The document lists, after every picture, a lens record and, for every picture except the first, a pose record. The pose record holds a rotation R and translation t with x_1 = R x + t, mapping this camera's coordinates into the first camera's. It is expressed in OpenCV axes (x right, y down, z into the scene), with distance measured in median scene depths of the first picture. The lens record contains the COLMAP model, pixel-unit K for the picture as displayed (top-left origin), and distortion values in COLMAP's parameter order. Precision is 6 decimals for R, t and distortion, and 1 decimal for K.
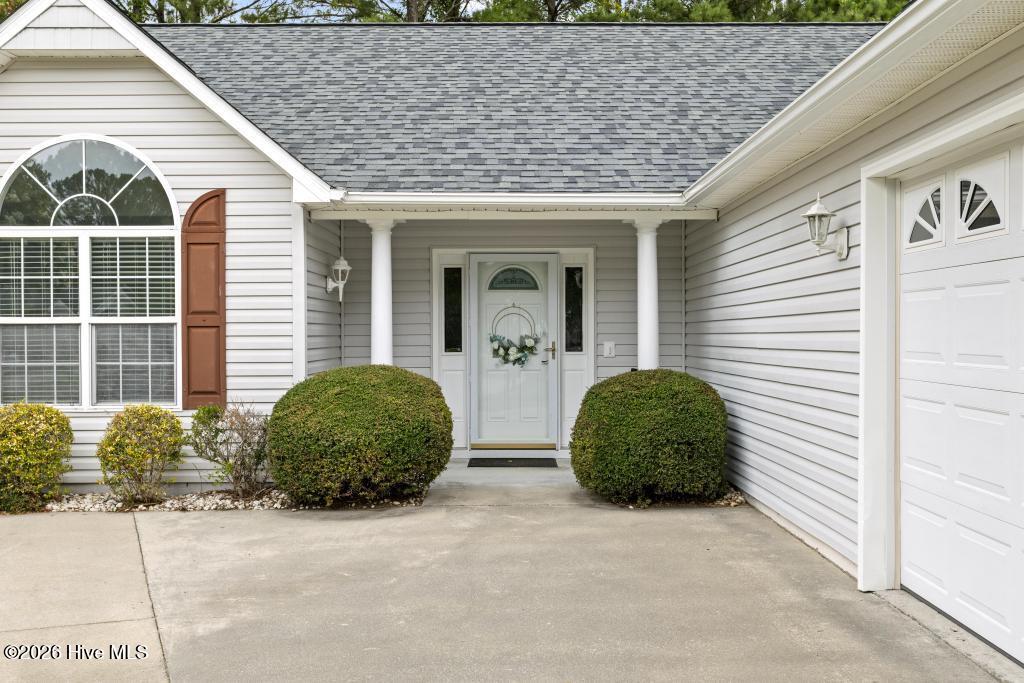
lens RADIAL K [[980.9, 0, 514.2], [0, 980.9, 341.3], [0, 0, 1]] dist [0.006781, 0.000000]
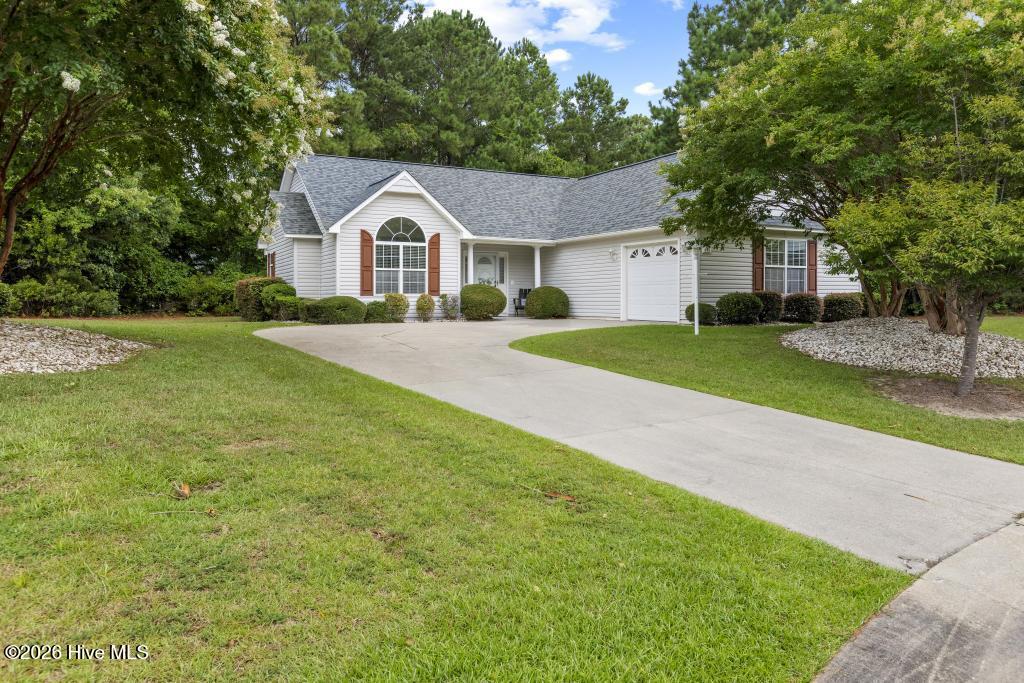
lens RADIAL K [[733.1, 0, 513.2], [0, 733.1, 312.1], [0, 0, 1]] dist [0.001534, 0.001485]
pose [[0.889460, -0.001739, 0.457009, -1.024276], [-0.000763, 0.999986, 0.005291, 0.092306], [-0.457012, -0.005055, 0.889446, -1.184584]]
